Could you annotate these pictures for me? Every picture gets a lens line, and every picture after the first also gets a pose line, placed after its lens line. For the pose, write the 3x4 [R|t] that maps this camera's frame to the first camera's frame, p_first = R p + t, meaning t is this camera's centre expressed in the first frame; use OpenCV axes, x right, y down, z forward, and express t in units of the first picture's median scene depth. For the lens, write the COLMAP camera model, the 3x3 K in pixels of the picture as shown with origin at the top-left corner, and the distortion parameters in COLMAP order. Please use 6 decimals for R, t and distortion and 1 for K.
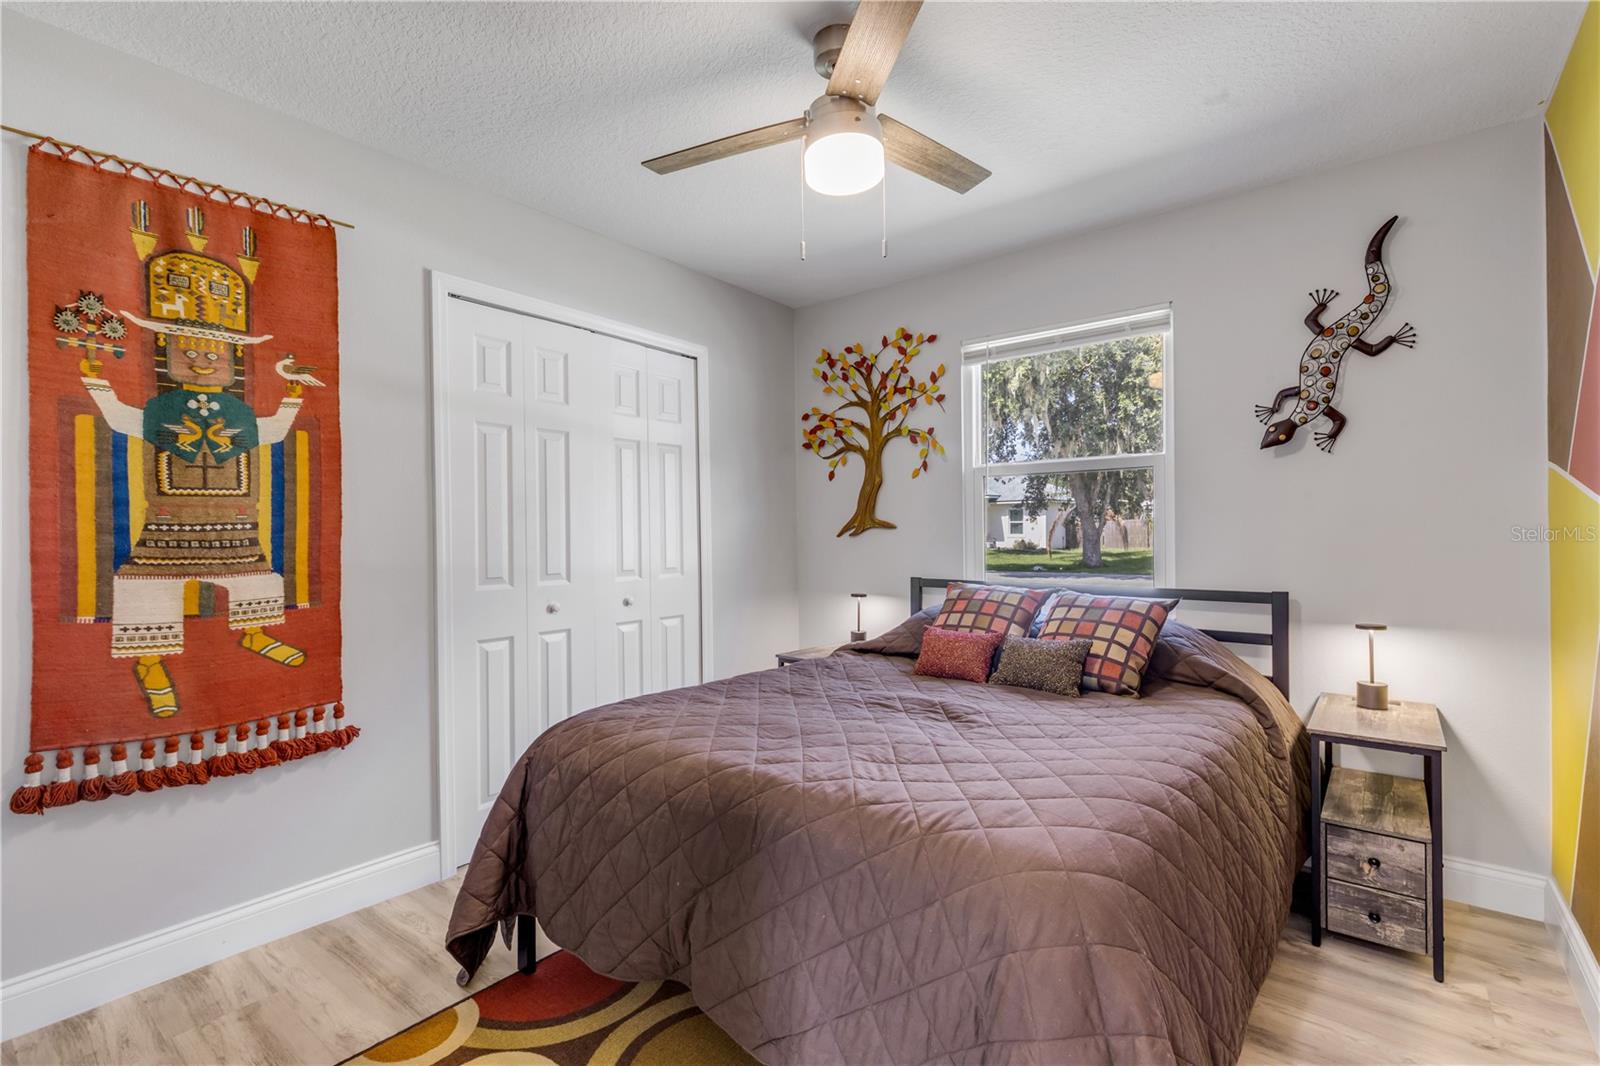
lens RADIAL K [[716.8, 0, 793.7], [0, 716.8, 533.0], [0, 0, 1]] dist [-0.005984, -0.000480]
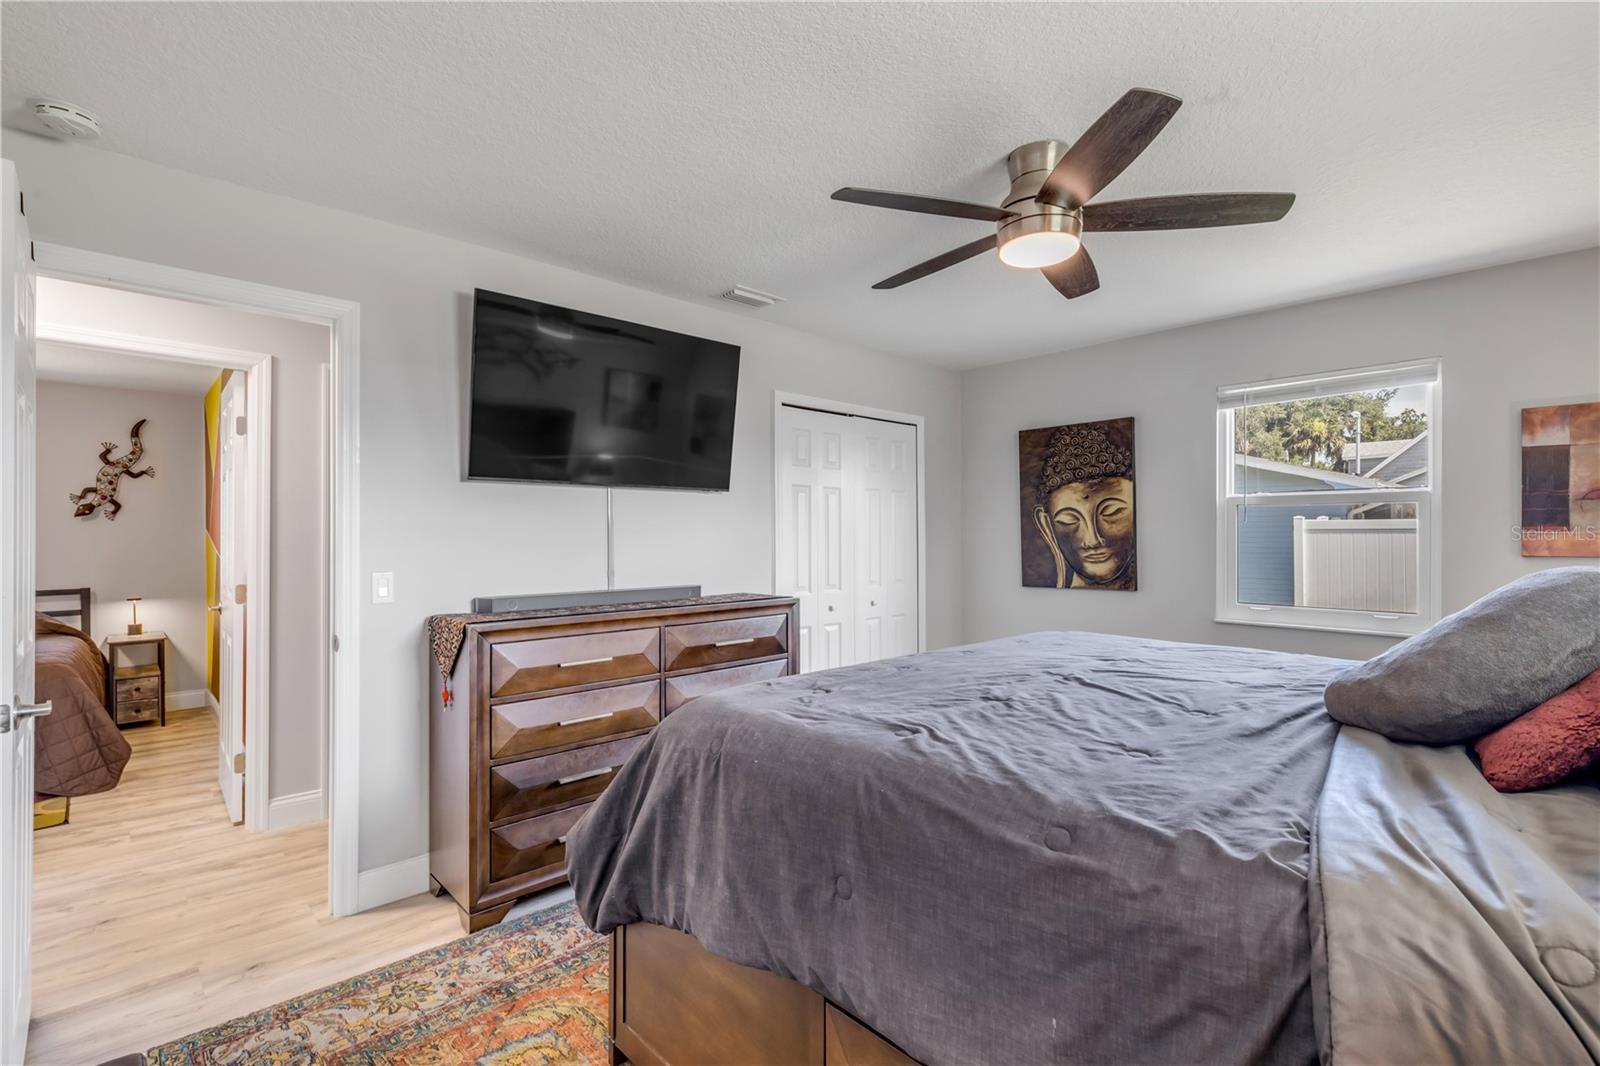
lens RADIAL K [[764.0, 0, 795.5], [0, 764.0, 527.8], [0, 0, 1]] dist [0.028680, 0.000072]
pose [[0.162932, 0.004454, 0.986627, -1.212487], [0.006788, 0.999961, -0.005635, -0.064009], [-0.986614, 0.007615, 0.162895, -1.384518]]
